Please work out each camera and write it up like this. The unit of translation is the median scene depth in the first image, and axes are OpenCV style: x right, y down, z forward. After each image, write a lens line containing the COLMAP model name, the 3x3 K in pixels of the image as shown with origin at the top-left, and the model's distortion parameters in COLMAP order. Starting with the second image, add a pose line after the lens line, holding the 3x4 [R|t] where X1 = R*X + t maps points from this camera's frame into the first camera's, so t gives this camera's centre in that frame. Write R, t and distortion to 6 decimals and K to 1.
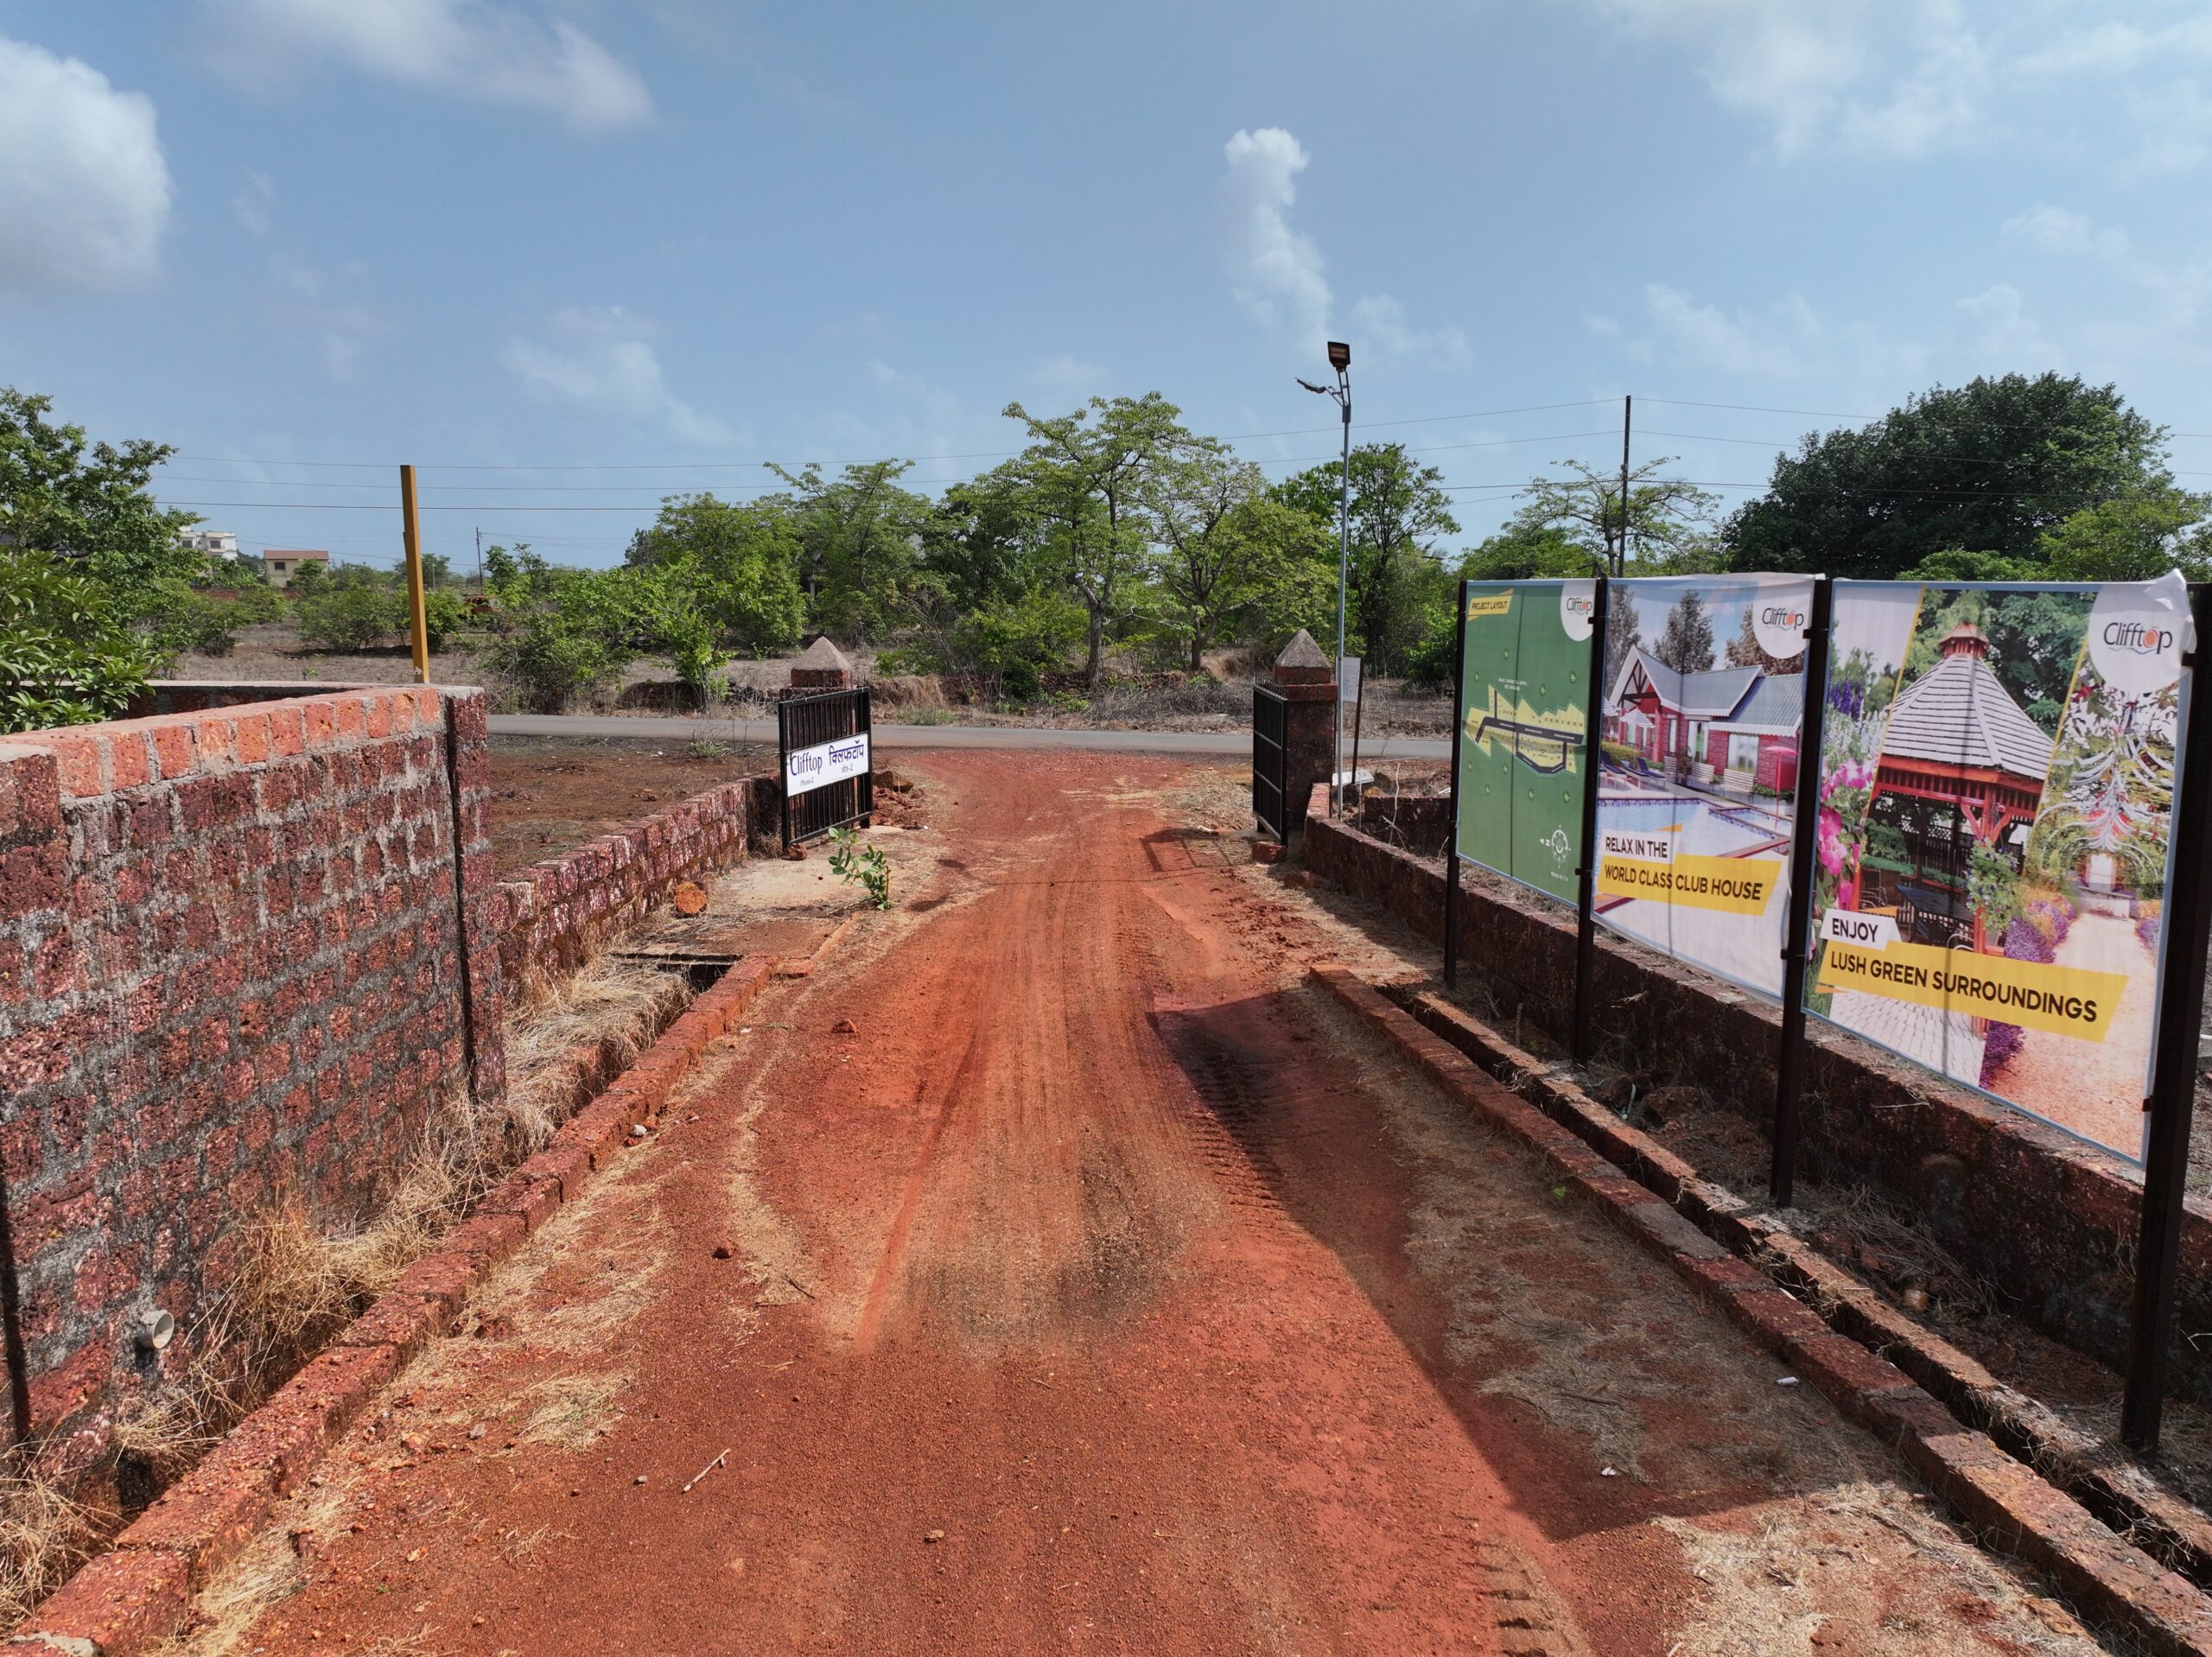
lens RADIAL K [[1555.2, 0, 1113.4], [0, 1555.2, 835.7], [0, 0, 1]] dist [0.011405, 0.006381]
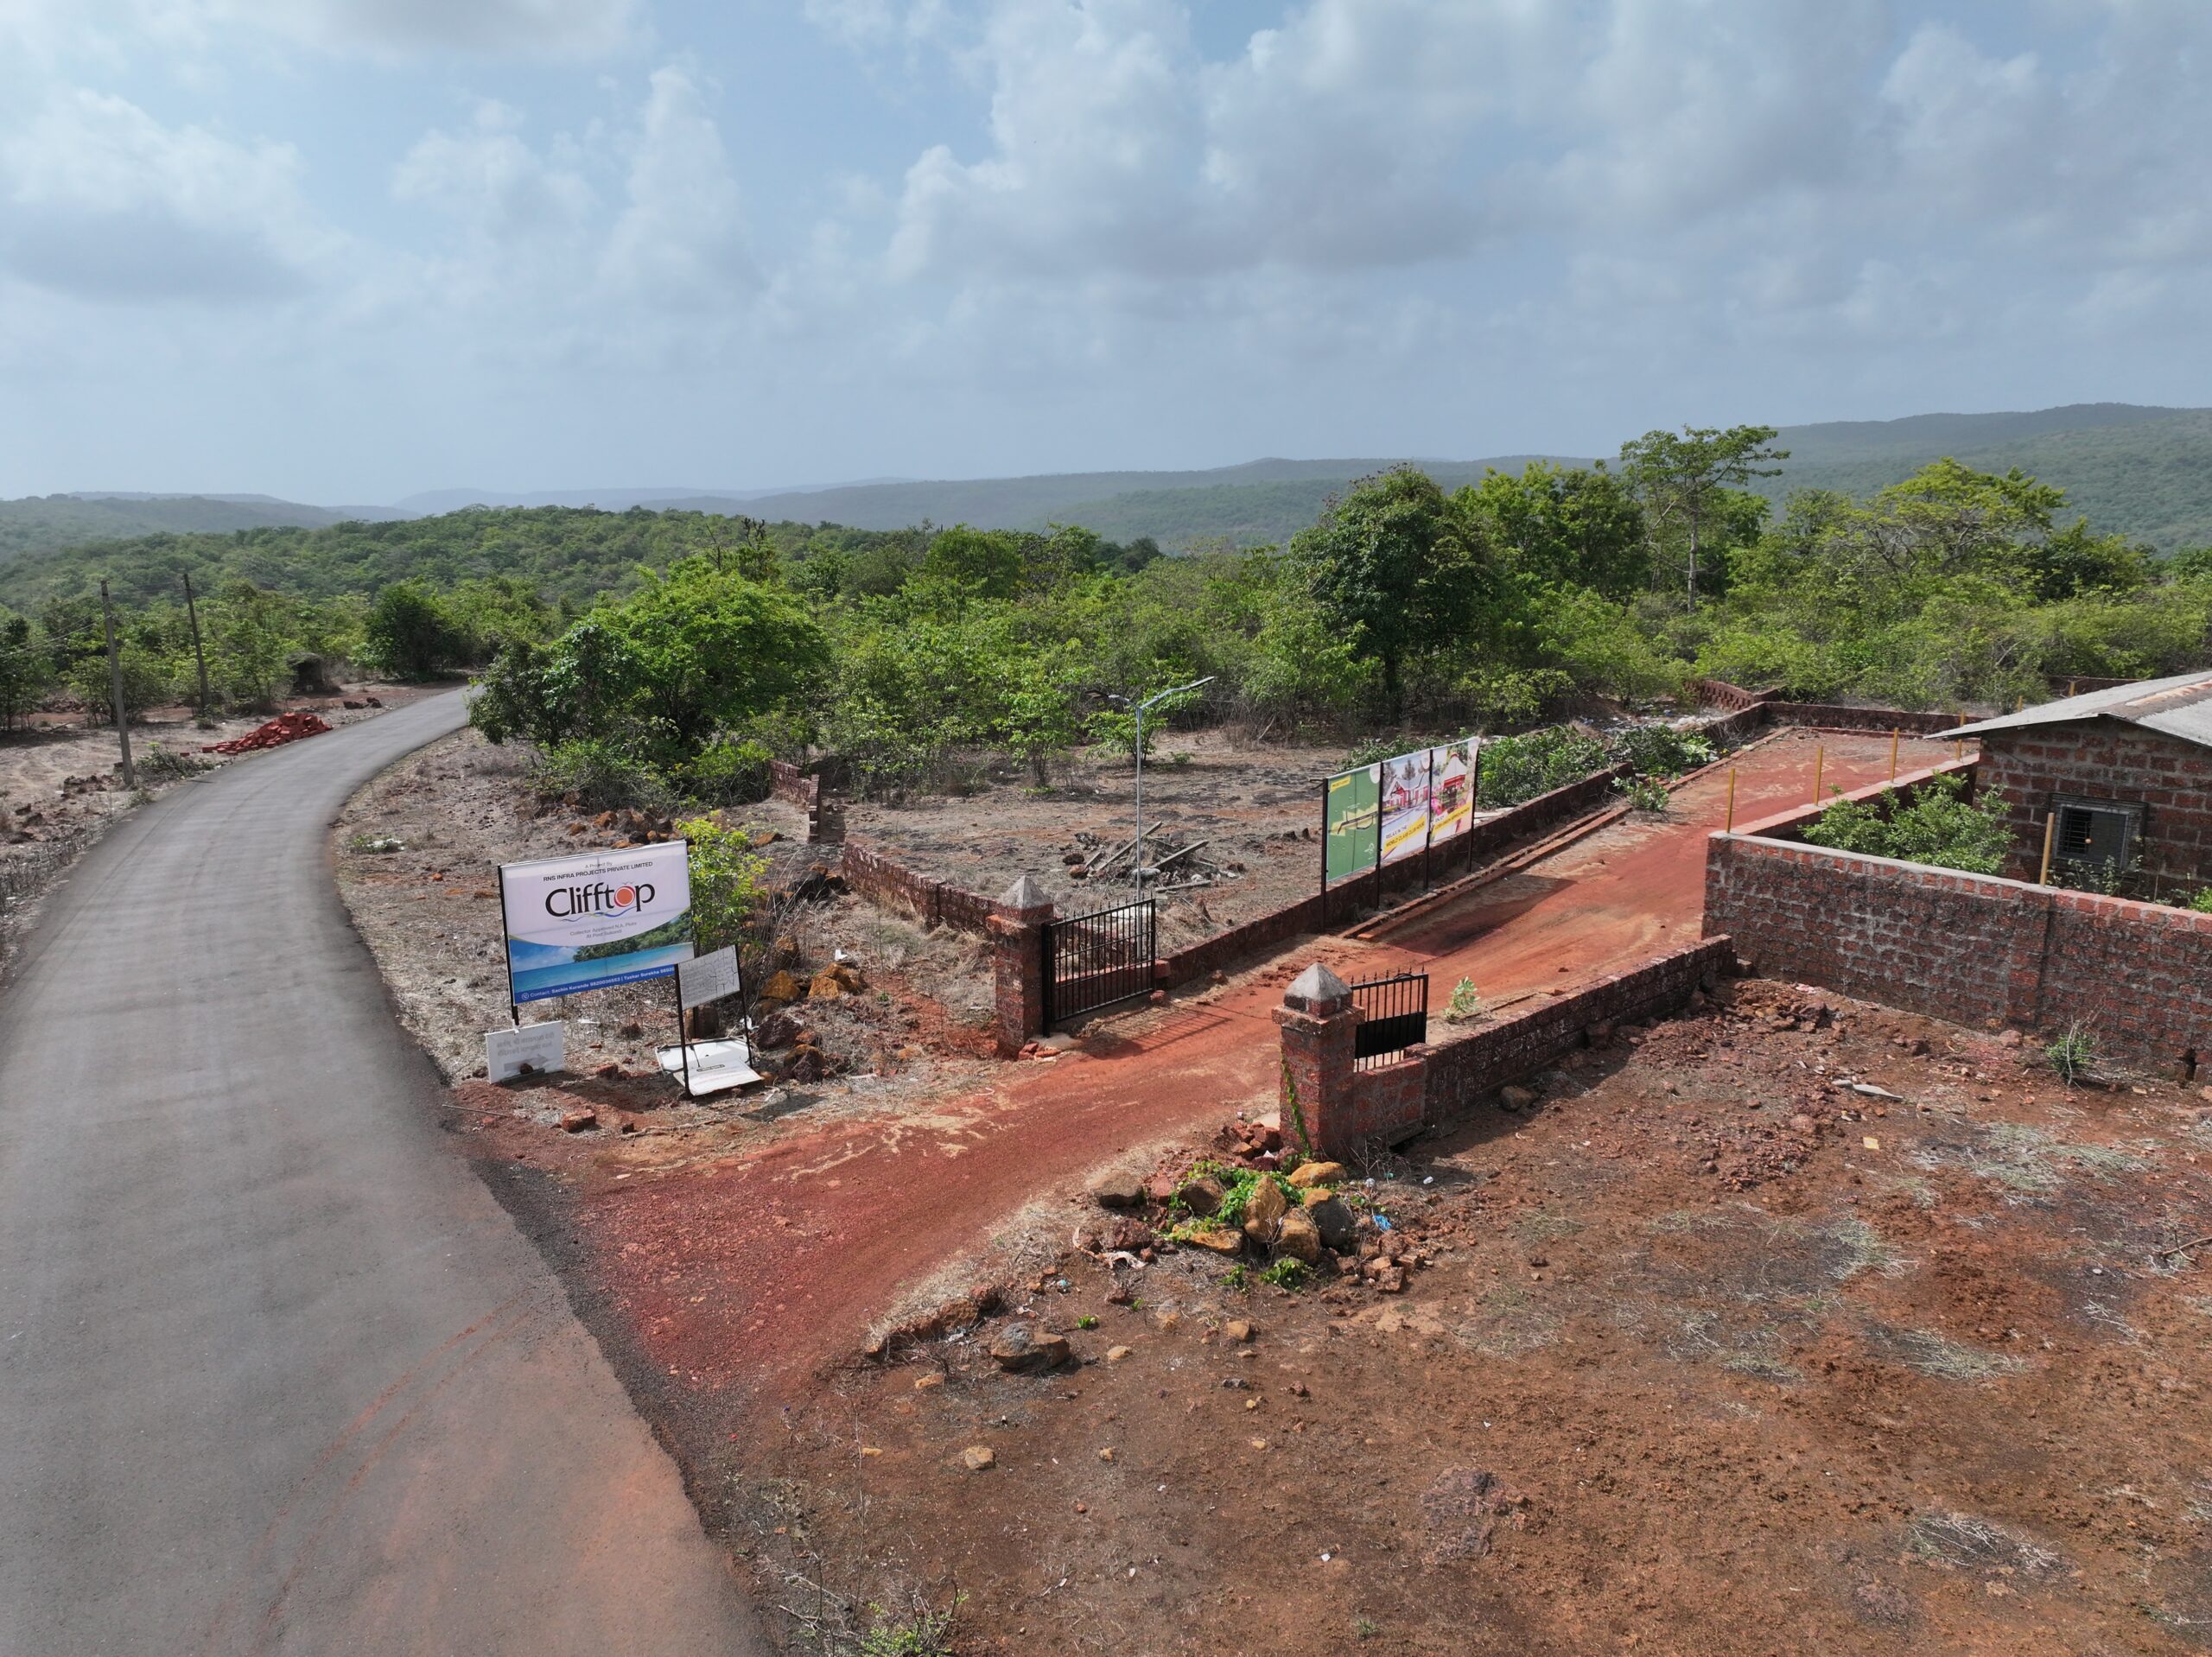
lens RADIAL K [[1555.2, 0, 1113.4], [0, 1555.2, 835.7], [0, 0, 1]] dist [0.011405, 0.006381]
pose [[-0.685199, -0.154411, 0.711800, -1.956971], [0.116631, 0.941399, 0.316490, -1.324465], [-0.718957, 0.299876, -0.627037, 4.136484]]
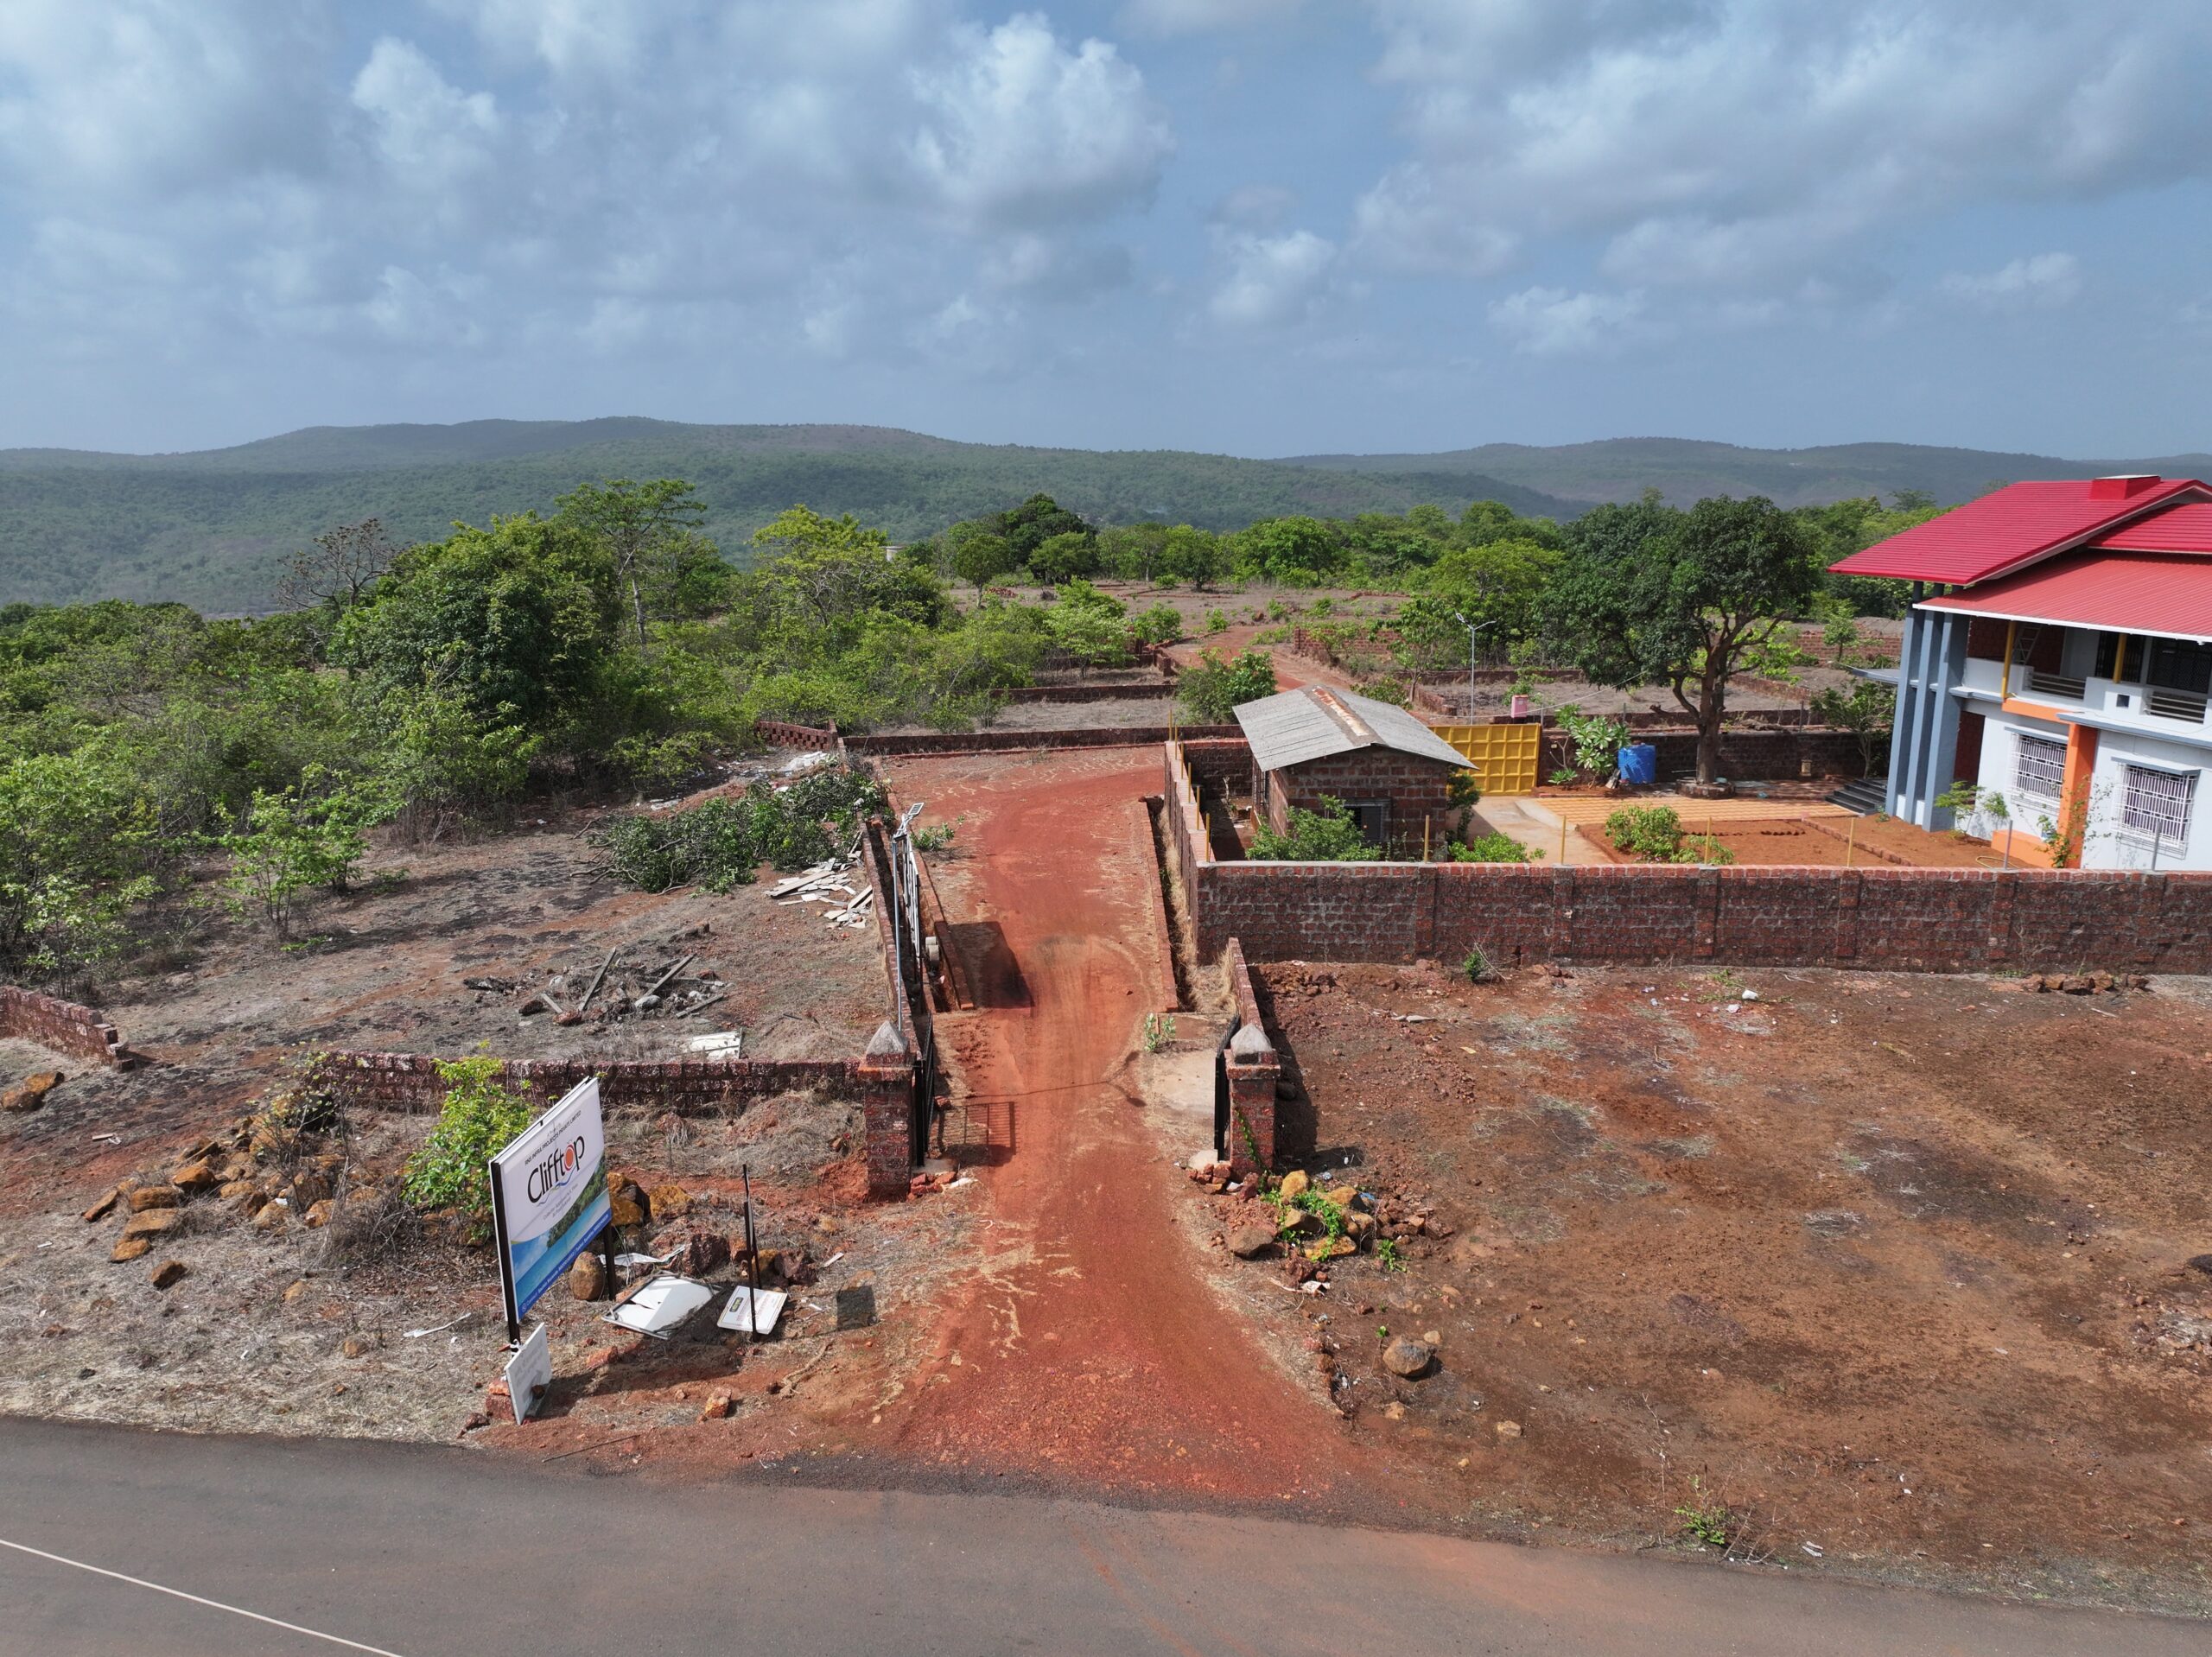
lens RADIAL K [[1555.2, 0, 1113.4], [0, 1555.2, 835.7], [0, 0, 1]] dist [0.011405, 0.006381]
pose [[-0.999572, 0.007294, -0.028317, -0.061732], [-0.003579, 0.930596, 0.366030, -1.815131], [0.029021, 0.365975, -0.930172, 5.189207]]
